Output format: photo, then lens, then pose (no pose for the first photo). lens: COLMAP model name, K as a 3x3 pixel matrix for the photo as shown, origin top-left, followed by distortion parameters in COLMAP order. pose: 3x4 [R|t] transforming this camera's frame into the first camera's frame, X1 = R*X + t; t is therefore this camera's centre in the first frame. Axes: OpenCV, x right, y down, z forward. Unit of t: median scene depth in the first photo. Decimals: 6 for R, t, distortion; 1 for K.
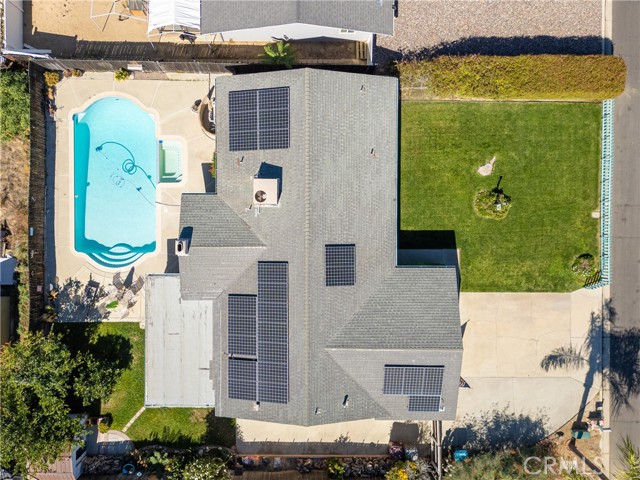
lens RADIAL K [[464.1, 0, 320.0], [0, 464.1, 240.0], [0, 0, 1]] dist [0.083534, -0.085464]
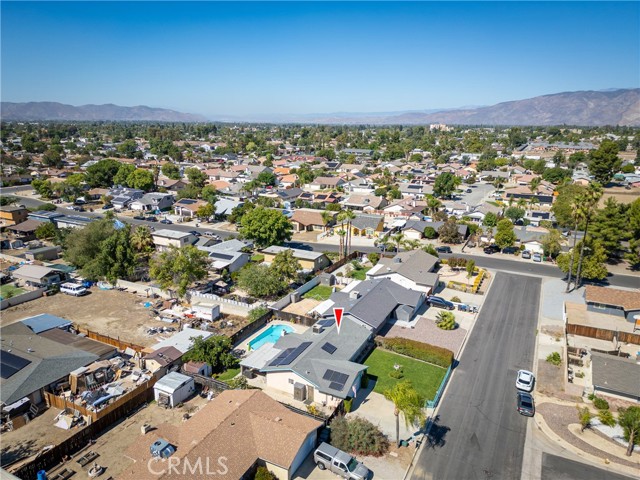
lens RADIAL K [[448.4, 0, 320.0], [0, 448.4, 240.0], [0, 0, 1]] dist [0.076676, -0.070371]
pose [[0.895633, 0.130966, -0.425075, 0.921146], [-0.444365, 0.221496, -0.868032, 1.998010], [-0.019530, 0.966327, 0.256576, -0.292337]]
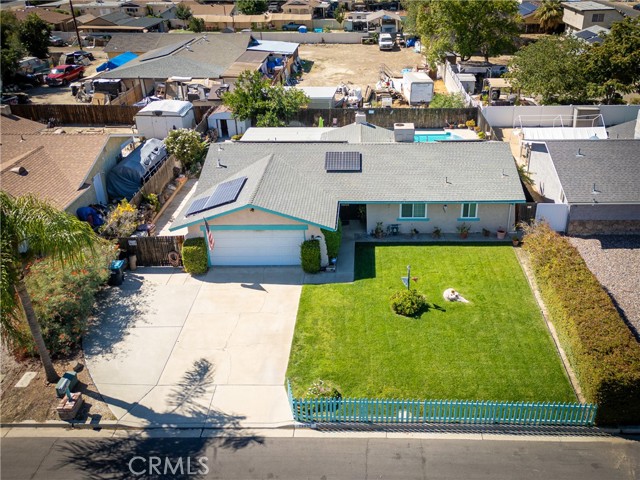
lens RADIAL K [[554.7, 0, 365.9], [0, 554.7, 201.0], [0, 0, 1]] dist [0.103661, -0.120238]
pose [[-0.001498, 0.433270, -0.901263, 1.134023], [-0.999986, 0.003865, 0.003520, -0.006900], [0.005008, 0.901256, 0.433258, 0.428210]]
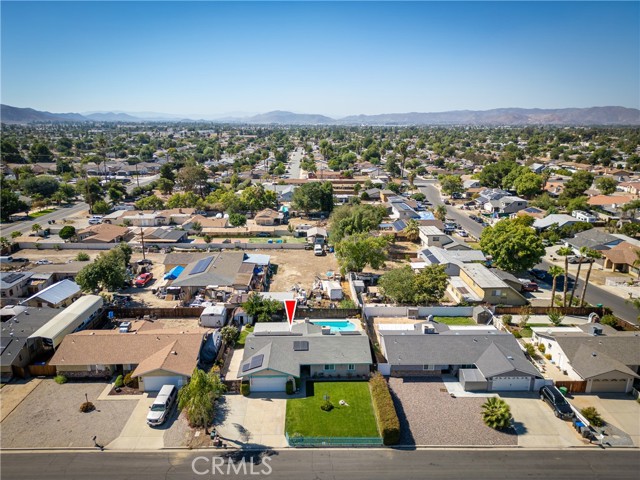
lens RADIAL K [[448.4, 0, 320.0], [0, 448.4, 240.0], [0, 0, 1]] dist [0.076676, -0.070371]
pose [[0.034636, 0.263885, -0.963932, 2.171374], [-0.999364, 0.000906, -0.035661, 0.028762], [-0.008537, 0.964554, 0.263748, -0.297392]]
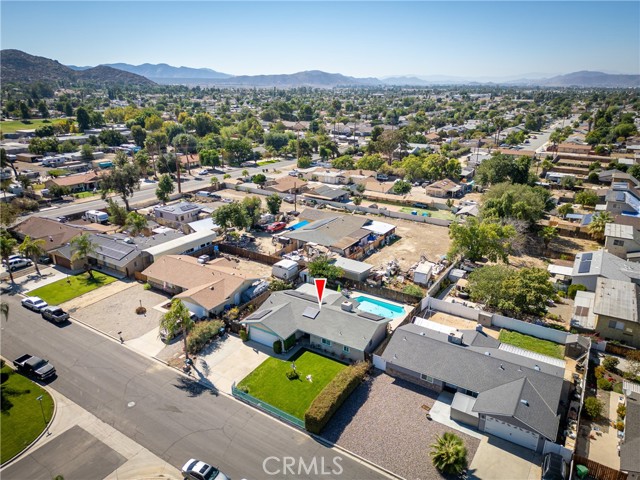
lens RADIAL K [[448.4, 0, 320.0], [0, 448.4, 240.0], [0, 0, 1]] dist [0.076676, -0.070371]
pose [[-0.527711, 0.283591, -0.800685, 1.781243], [-0.849396, -0.183847, 0.494699, -1.089547], [-0.006912, 0.941157, 0.337899, -0.291032]]
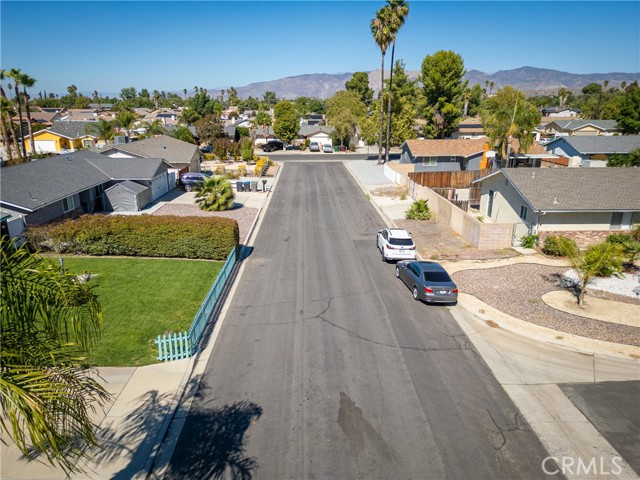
lens RADIAL K [[448.4, 0, 320.0], [0, 448.4, 240.0], [0, 0, 1]] dist [0.076676, -0.070371]
pose [[0.999015, -0.006632, 0.043865, 0.742857], [0.043925, 0.286413, -0.957099, 0.633466], [-0.006216, 0.958083, 0.286423, 0.679230]]
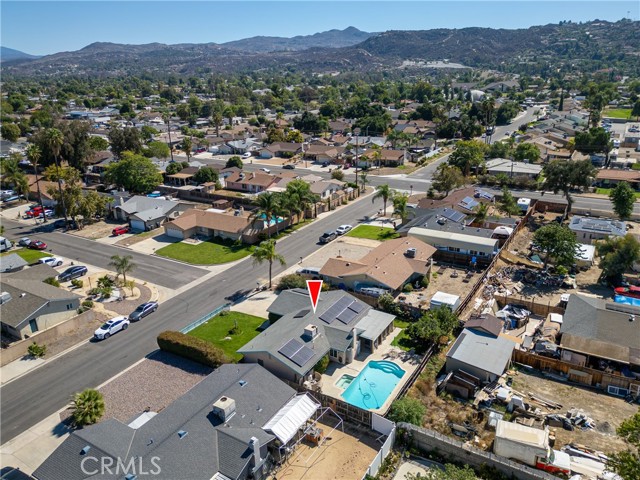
lens RADIAL K [[464.1, 0, 320.0], [0, 464.1, 240.0], [0, 0, 1]] dist [0.083534, -0.085464]
pose [[-0.856733, -0.146053, 0.494648, -1.117792], [0.514714, -0.303162, 0.801974, -1.624340], [0.032828, 0.941680, 0.334905, -0.234154]]
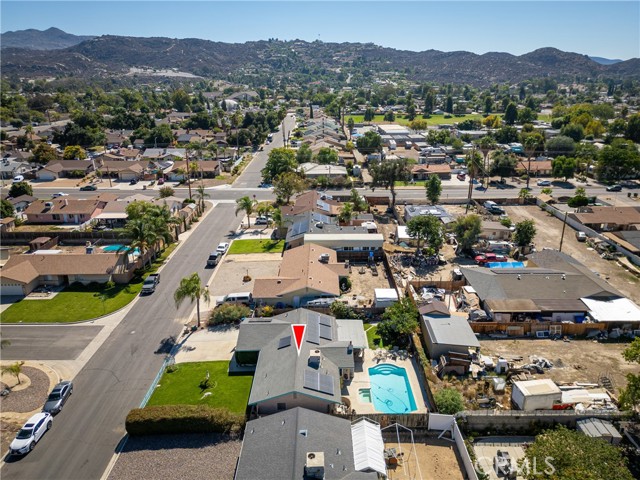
lens RADIAL K [[456.9, 0, 320.0], [0, 456.9, 240.0], [0, 0, 1]] dist [0.073934, -0.072898]
pose [[-0.999868, 0.016276, 0.000034, -0.136348], [-0.005452, -0.336897, 0.941526, -1.764619], [0.015336, 0.941401, 0.336941, -0.274875]]
